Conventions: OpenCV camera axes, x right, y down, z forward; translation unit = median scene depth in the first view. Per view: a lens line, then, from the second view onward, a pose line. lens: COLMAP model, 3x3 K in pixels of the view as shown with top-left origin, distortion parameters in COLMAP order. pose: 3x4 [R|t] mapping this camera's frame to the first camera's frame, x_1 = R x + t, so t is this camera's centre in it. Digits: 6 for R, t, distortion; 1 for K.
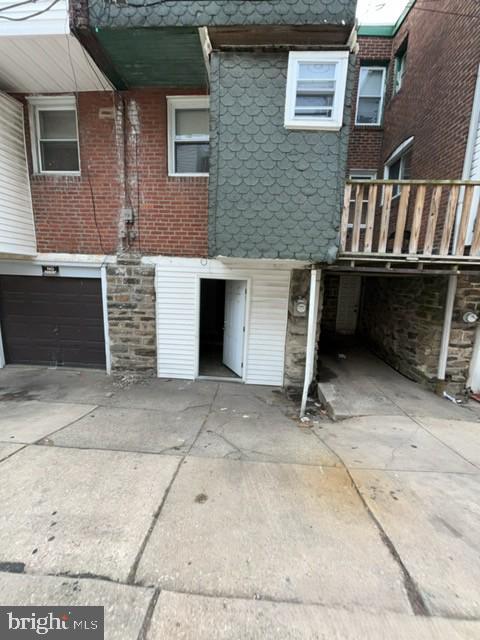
lens RADIAL K [[257.7, 0, 239.4], [0, 257.7, 317.9], [0, 0, 1]] dist [0.000108, 0.000717]
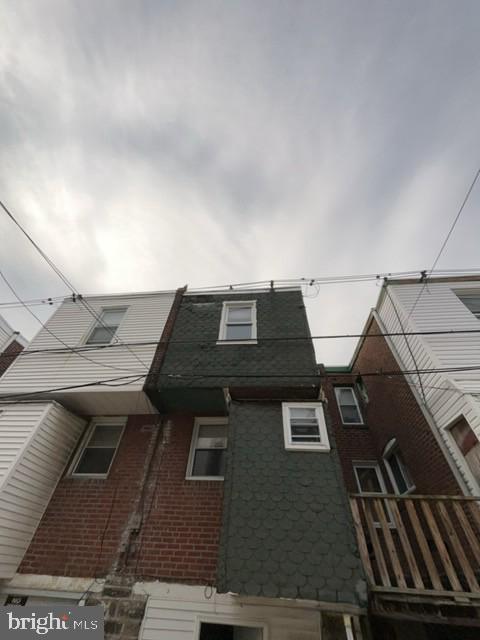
lens RADIAL K [[257.7, 0, 239.4], [0, 257.7, 317.9], [0, 0, 1]] dist [0.000108, 0.000717]
pose [[0.999631, -0.013074, -0.023818, -0.009531], [-0.012150, 0.568973, -0.822267, -0.043156], [0.024302, 0.822252, 0.568604, -0.183503]]
